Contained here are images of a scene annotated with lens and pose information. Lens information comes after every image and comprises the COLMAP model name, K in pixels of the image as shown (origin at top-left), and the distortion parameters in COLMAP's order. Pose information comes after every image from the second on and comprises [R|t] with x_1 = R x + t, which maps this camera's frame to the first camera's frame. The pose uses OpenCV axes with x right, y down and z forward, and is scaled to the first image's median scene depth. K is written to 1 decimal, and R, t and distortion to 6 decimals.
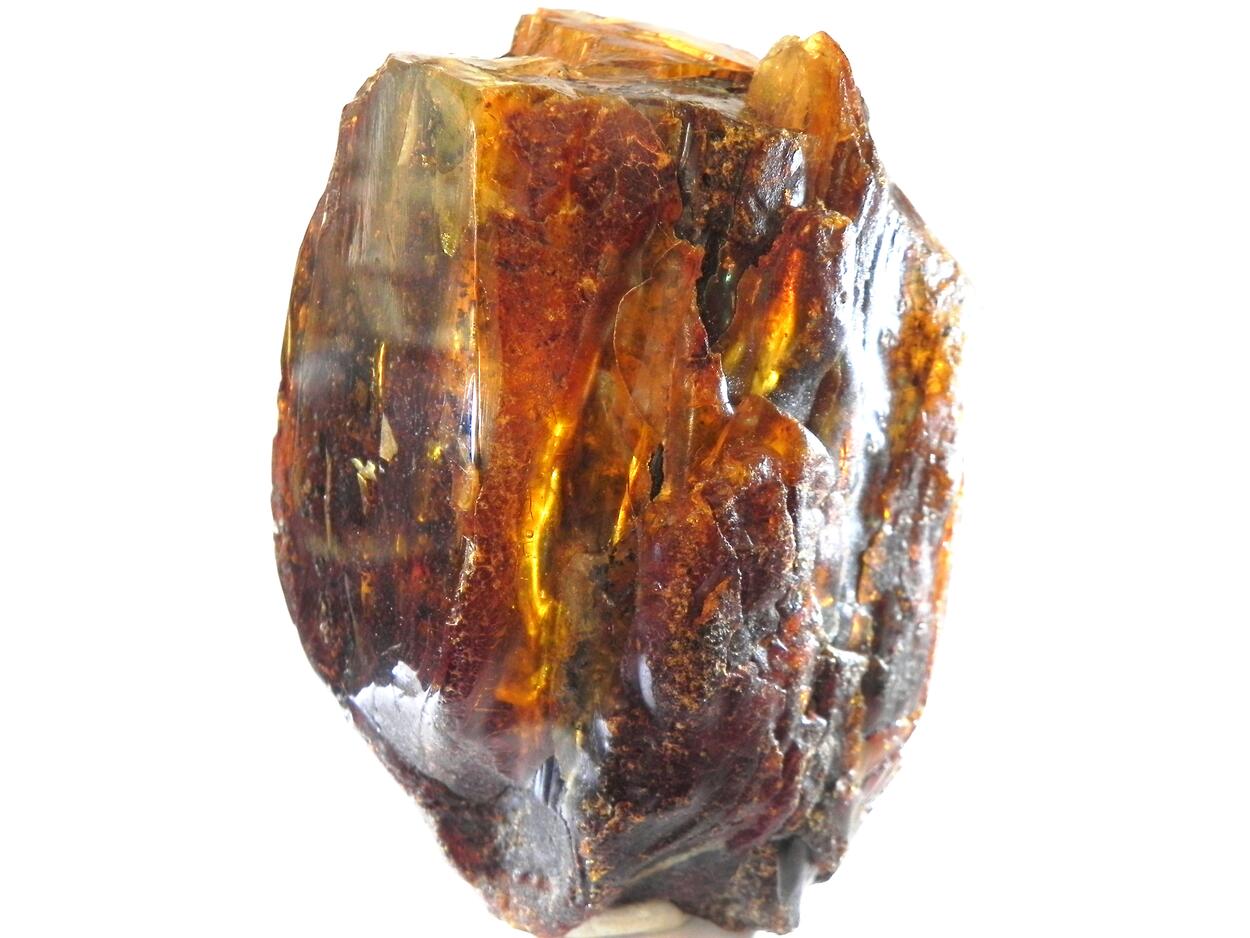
lens RADIAL K [[1338.6, 0, 624.3], [0, 1338.6, 473.9], [0, 0, 1]] dist [-0.052986, 0.000000]
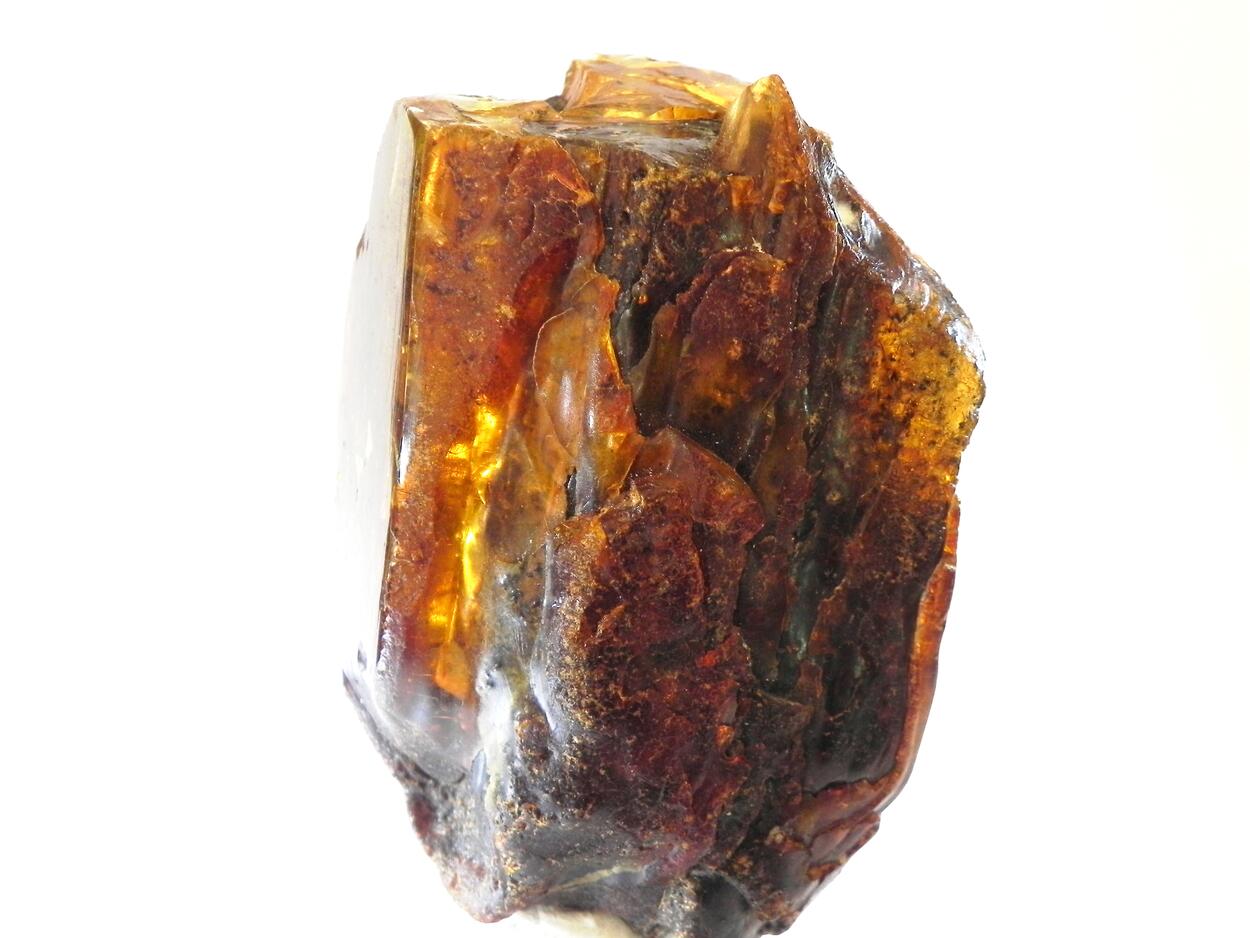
lens RADIAL K [[1338.6, 0, 623.7], [0, 1338.6, 464.0], [0, 0, 1]] dist [-0.052986, 0.000000]
pose [[0.930392, 0.100806, -0.352434, 0.433037], [-0.111227, 0.993751, -0.009389, -0.018992], [0.349285, 0.047936, 0.935790, 0.033233]]
